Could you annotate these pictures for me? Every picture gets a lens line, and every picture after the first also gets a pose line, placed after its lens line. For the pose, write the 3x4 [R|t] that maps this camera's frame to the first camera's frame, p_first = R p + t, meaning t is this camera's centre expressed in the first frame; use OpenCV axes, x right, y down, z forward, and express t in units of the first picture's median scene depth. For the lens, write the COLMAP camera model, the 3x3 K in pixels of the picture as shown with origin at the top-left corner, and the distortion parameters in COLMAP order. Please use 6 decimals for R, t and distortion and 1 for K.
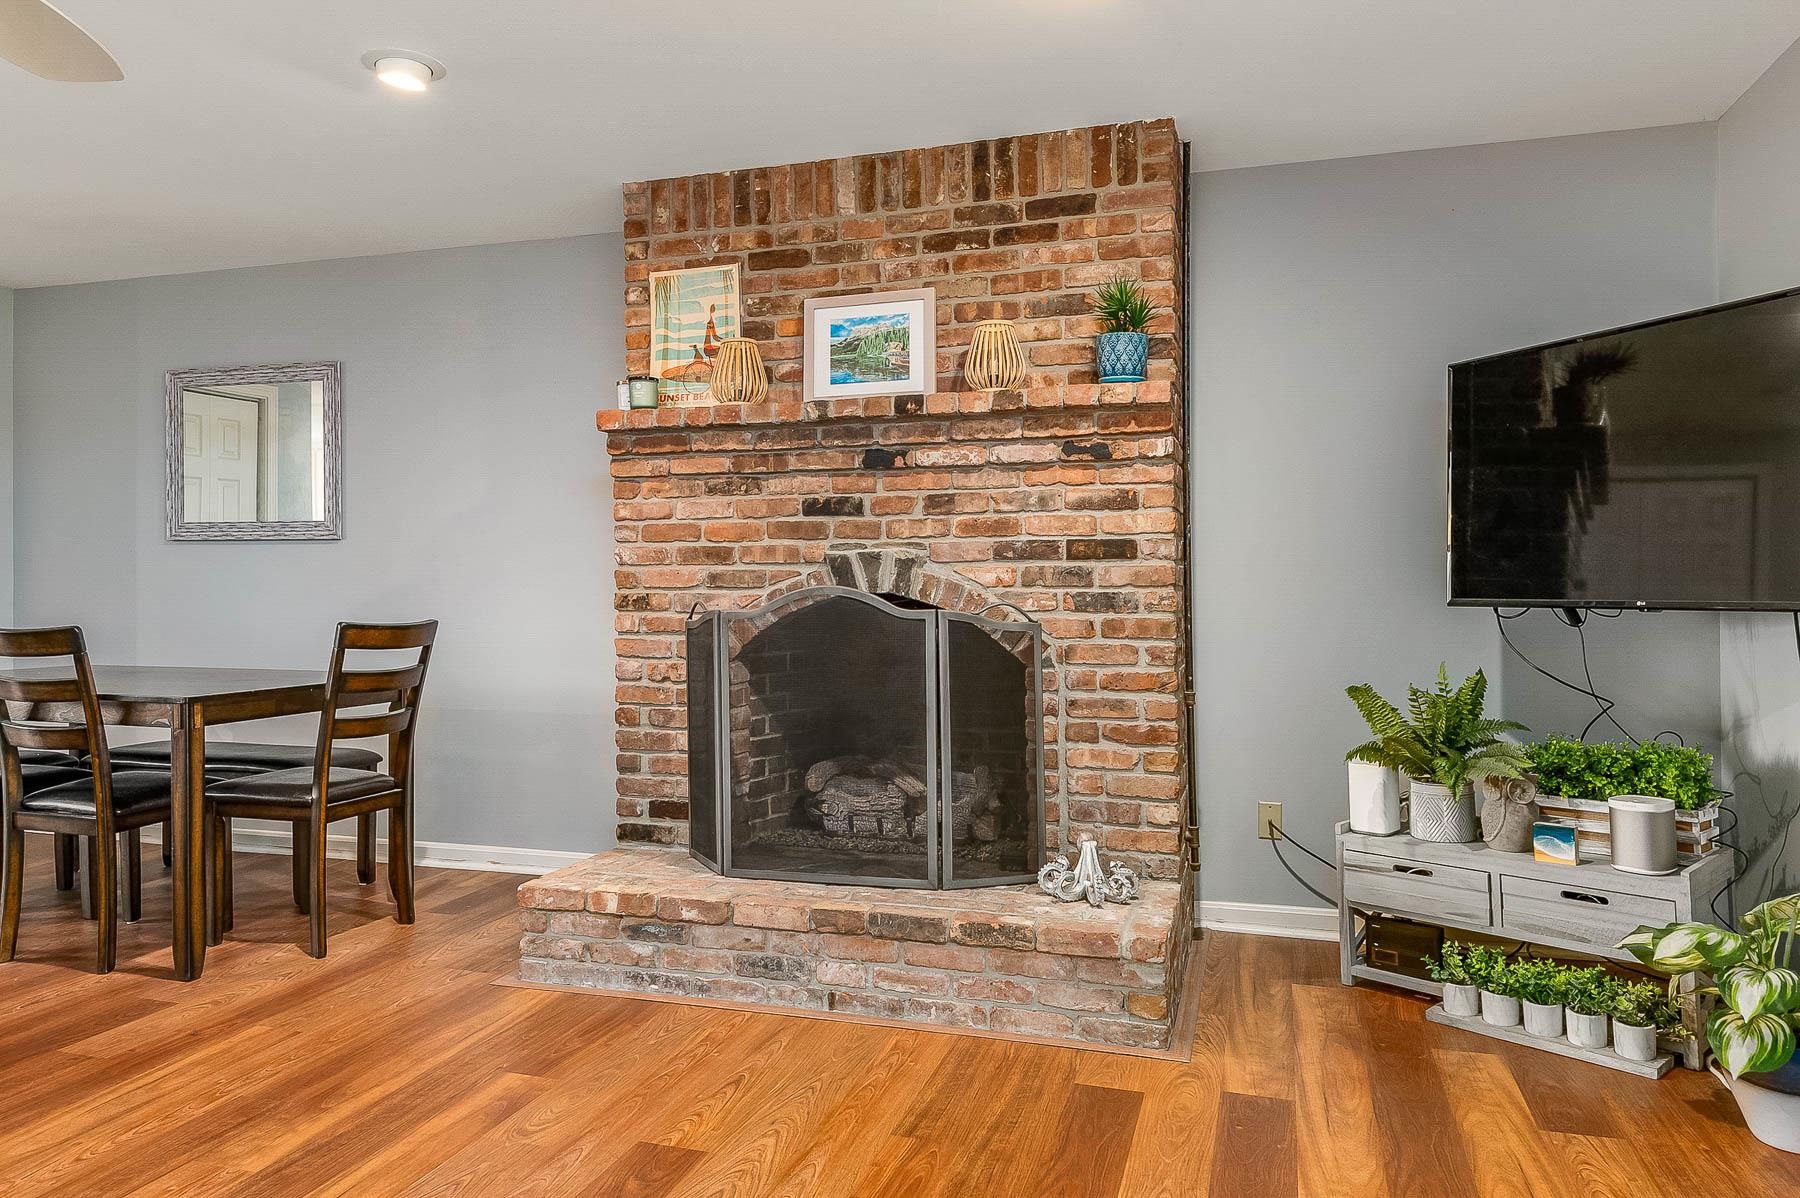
lens RADIAL K [[1214.5, 0, 905.7], [0, 1214.5, 608.5], [0, 0, 1]] dist [0.034838, -0.023505]
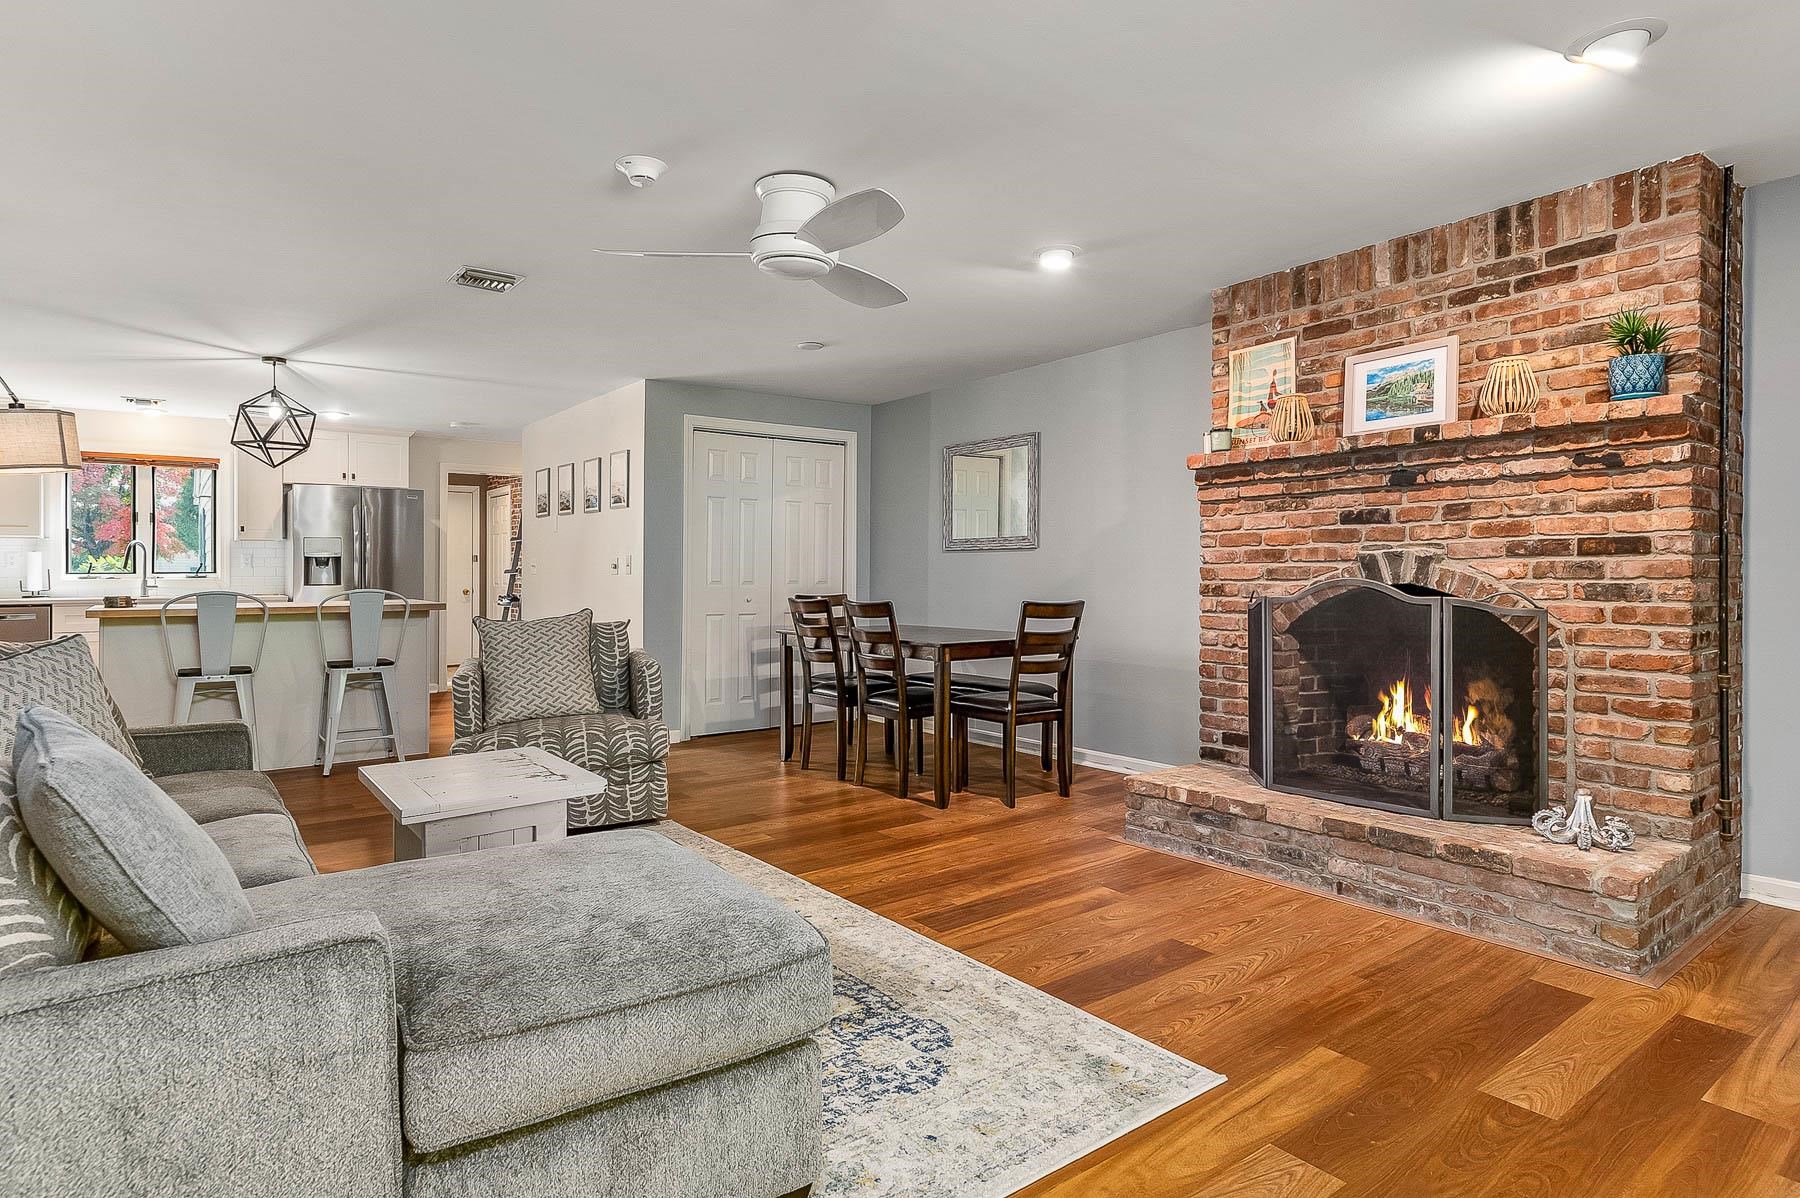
lens RADIAL K [[967.8, 0, 893.6], [0, 967.8, 617.3], [0, 0, 1]] dist [0.020256, -0.014002]
pose [[0.814989, 0.022357, -0.579044, 0.132194], [-0.009249, 0.999630, 0.025578, 0.001306], [0.579402, -0.015490, 0.814895, -0.132150]]
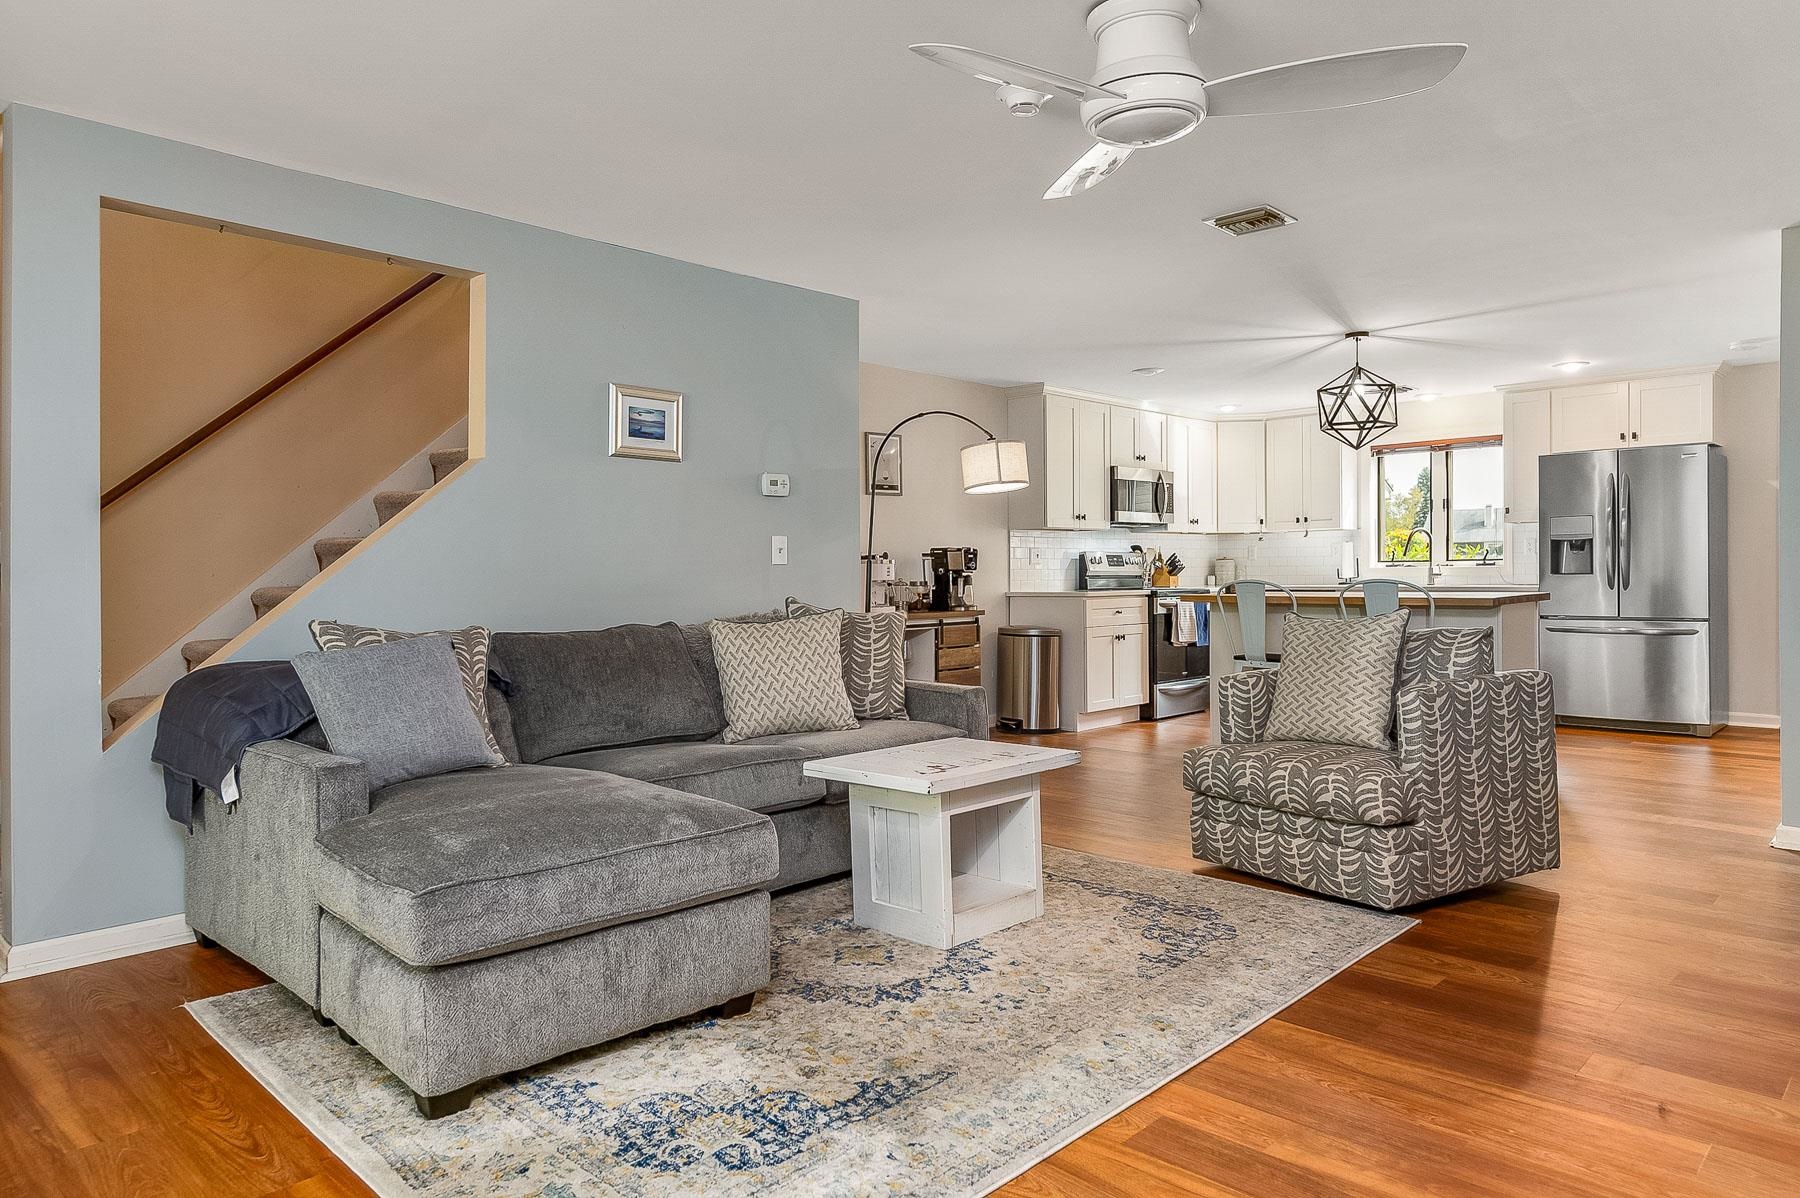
lens RADIAL K [[1135.6, 0, 900.0], [0, 1135.6, 599.0], [0, 0, 1]] dist [0.027295, -0.000691]
pose [[-0.445635, 0.025783, -0.894843, 0.278392], [-0.011086, 0.999350, 0.034315, -0.015394], [0.895146, 0.025212, -0.445059, 0.732363]]
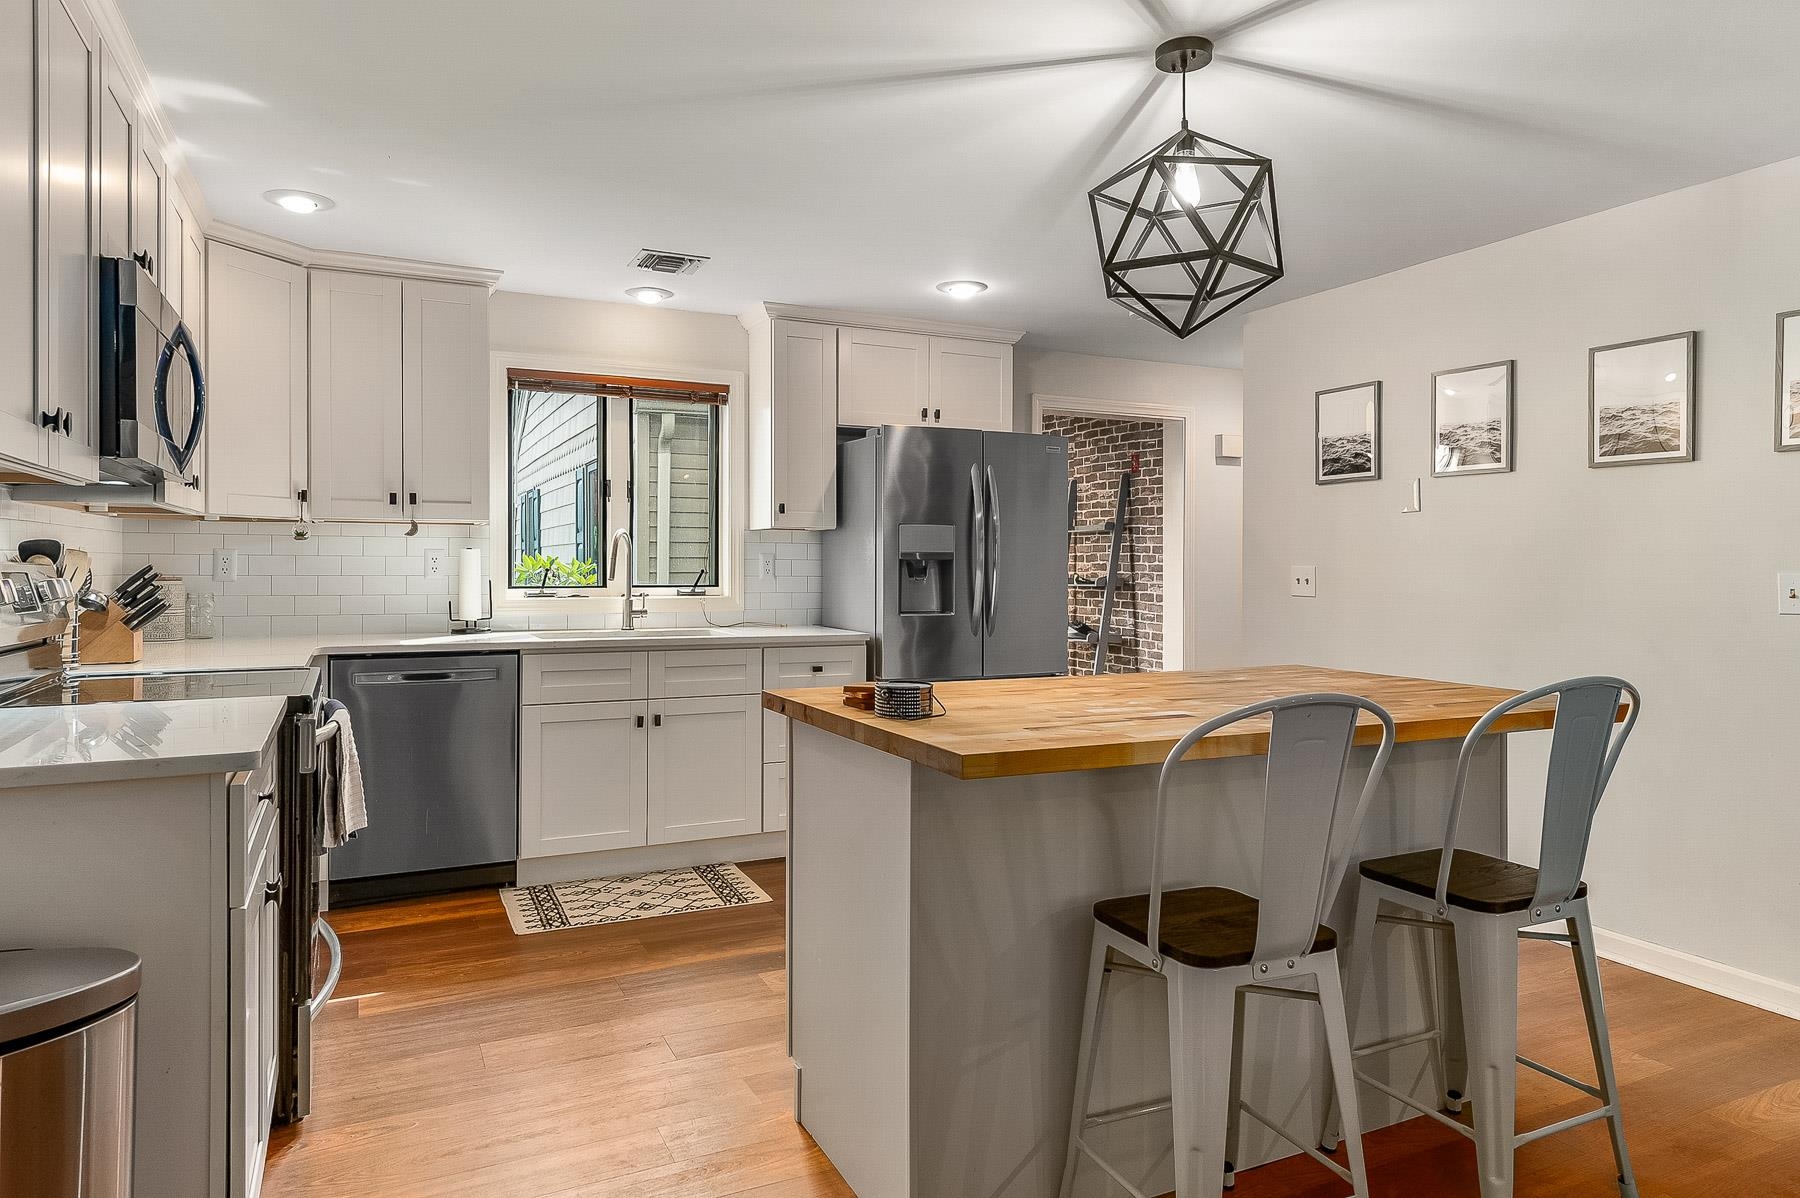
lens RADIAL K [[1107.5, 0, 902.5], [0, 1107.5, 579.1], [0, 0, 1]] dist [0.017963, -0.003806]
pose [[0.691386, 0.008776, -0.722432, -1.213478], [-0.018824, 0.999806, -0.005870, -0.033836], [0.722240, 0.017657, 0.691417, -0.025723]]
